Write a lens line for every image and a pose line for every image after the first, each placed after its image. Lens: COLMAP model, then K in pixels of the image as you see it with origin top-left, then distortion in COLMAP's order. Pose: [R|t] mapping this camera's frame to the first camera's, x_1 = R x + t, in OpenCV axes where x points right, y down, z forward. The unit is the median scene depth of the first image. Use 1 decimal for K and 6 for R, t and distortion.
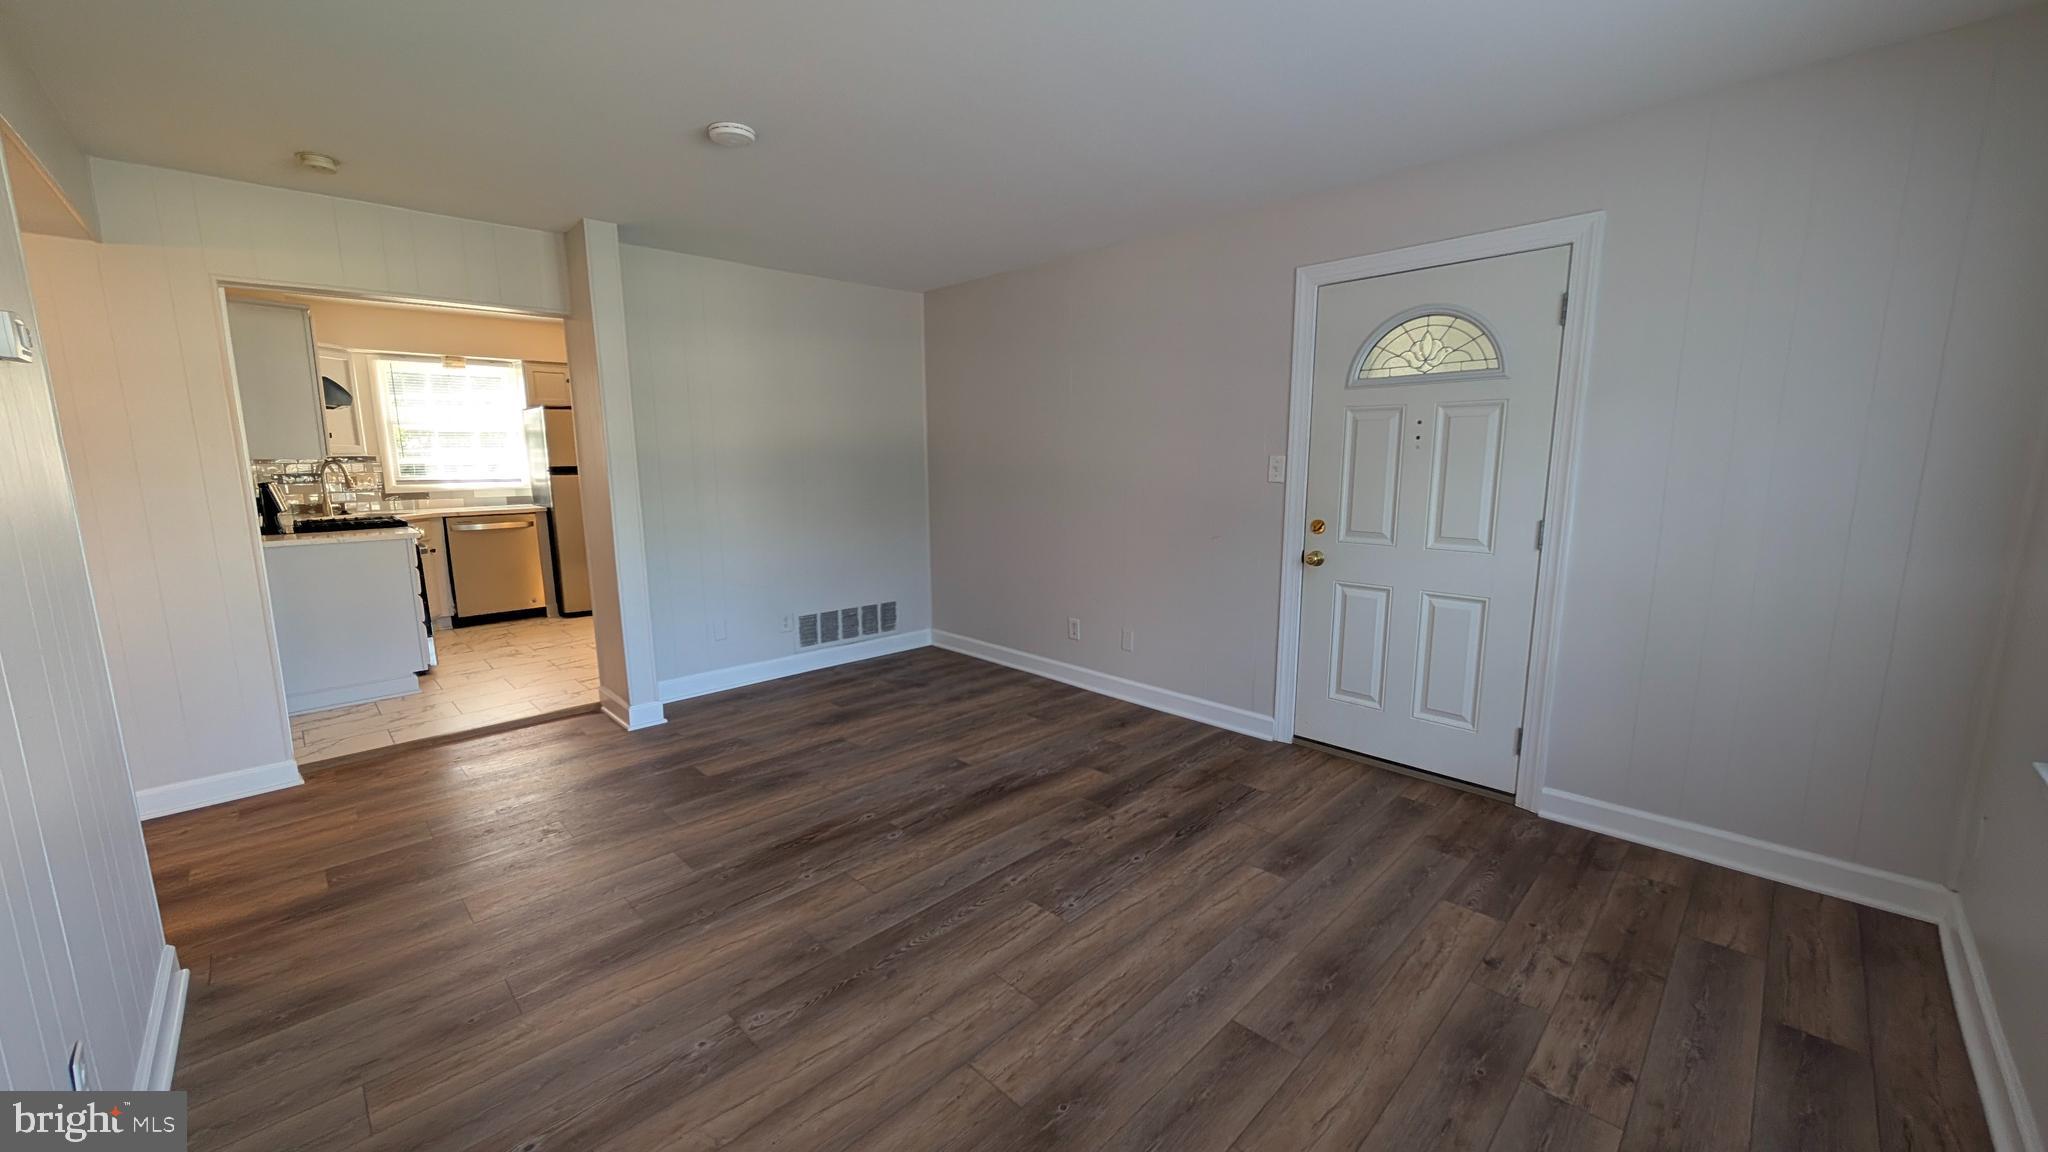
lens RADIAL K [[761.0, 0, 1013.4], [0, 761.0, 582.7], [0, 0, 1]] dist [-0.000572, -0.000125]
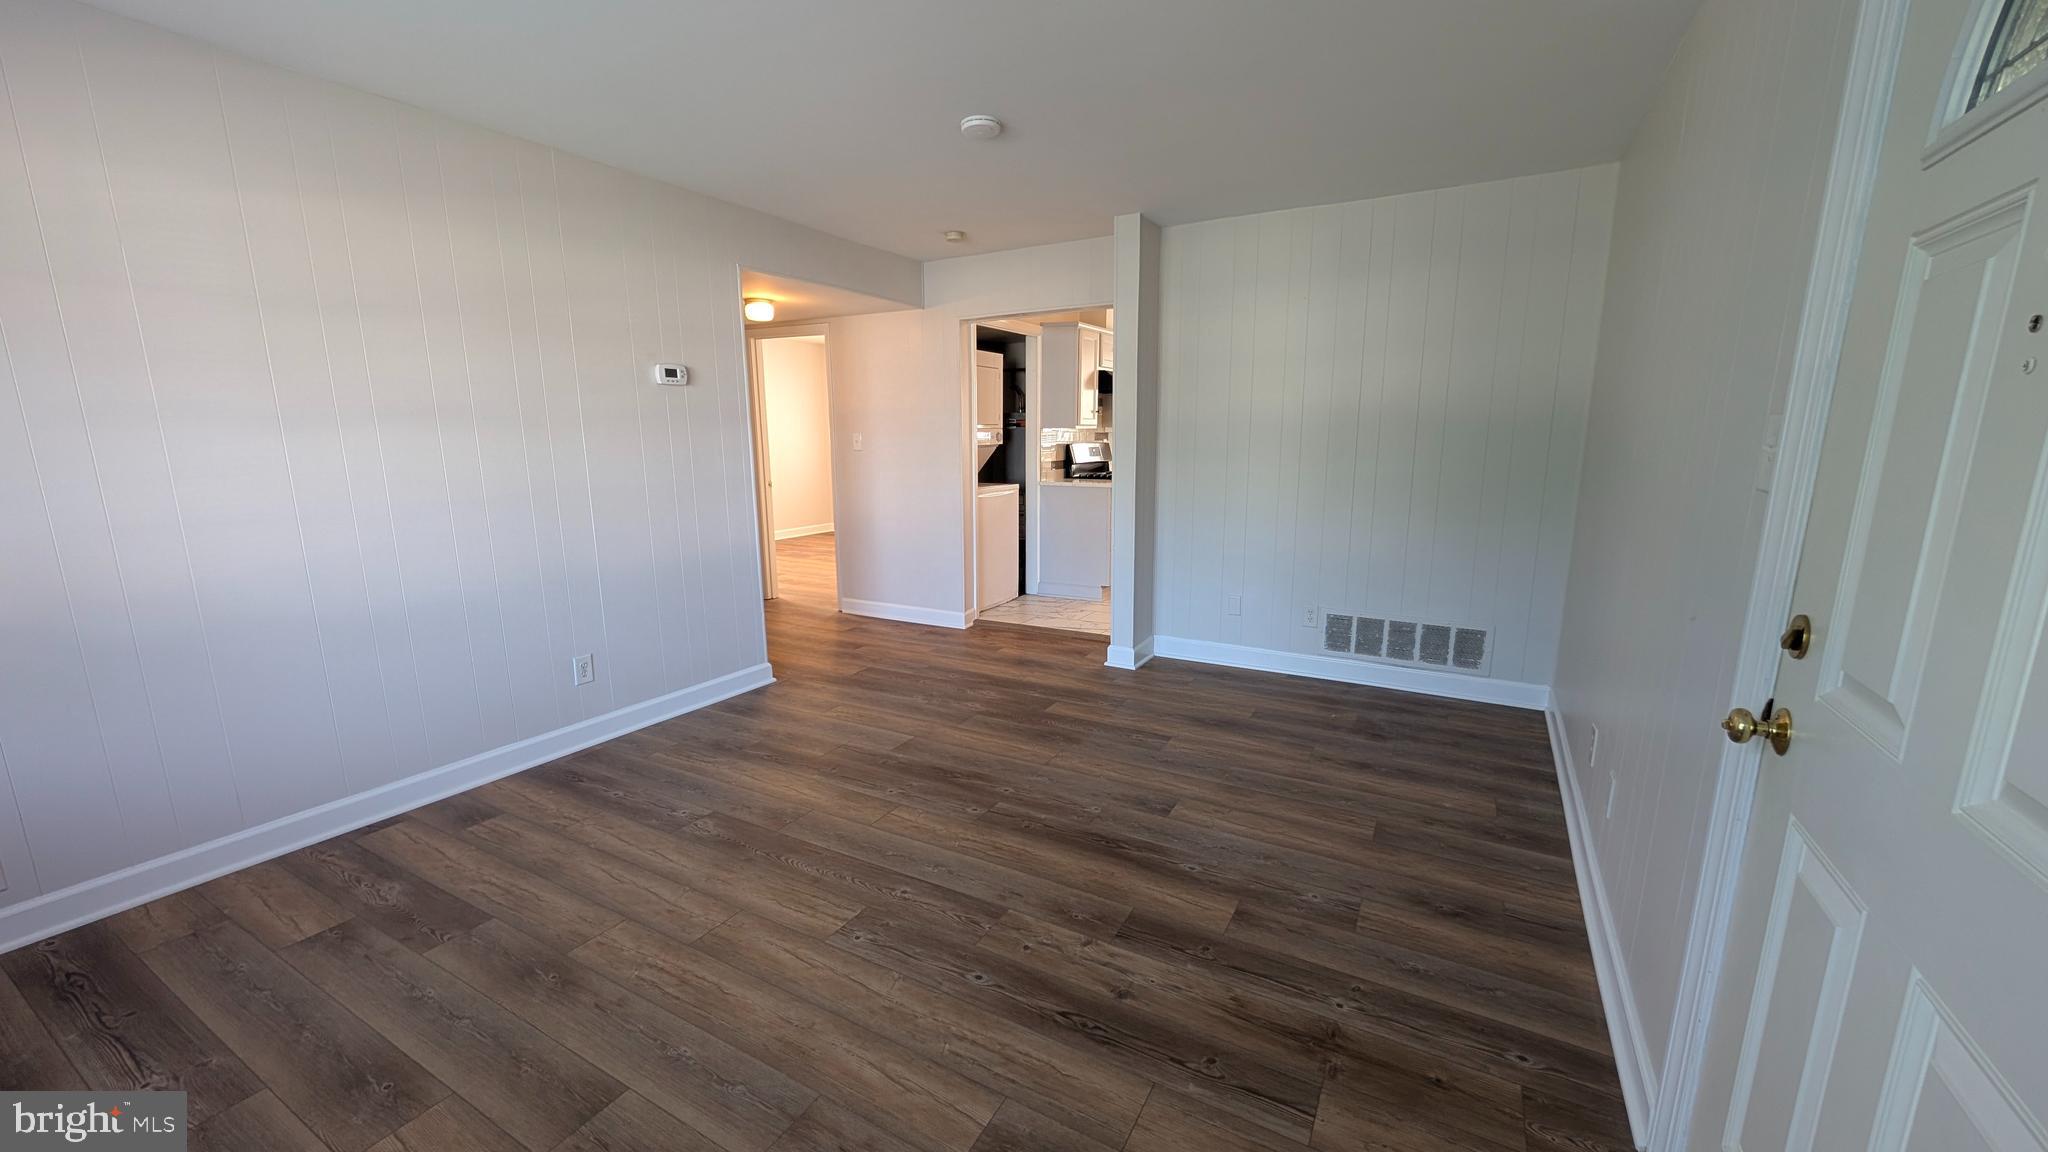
lens RADIAL K [[761.0, 0, 1037.0], [0, 761.0, 588.4], [0, 0, 1]] dist [-0.000572, -0.000125]
pose [[0.298332, 0.194933, -0.934344, 0.757379], [-0.155752, 0.975743, 0.153840, -0.117354], [0.941669, 0.099630, 0.321456, 0.752456]]
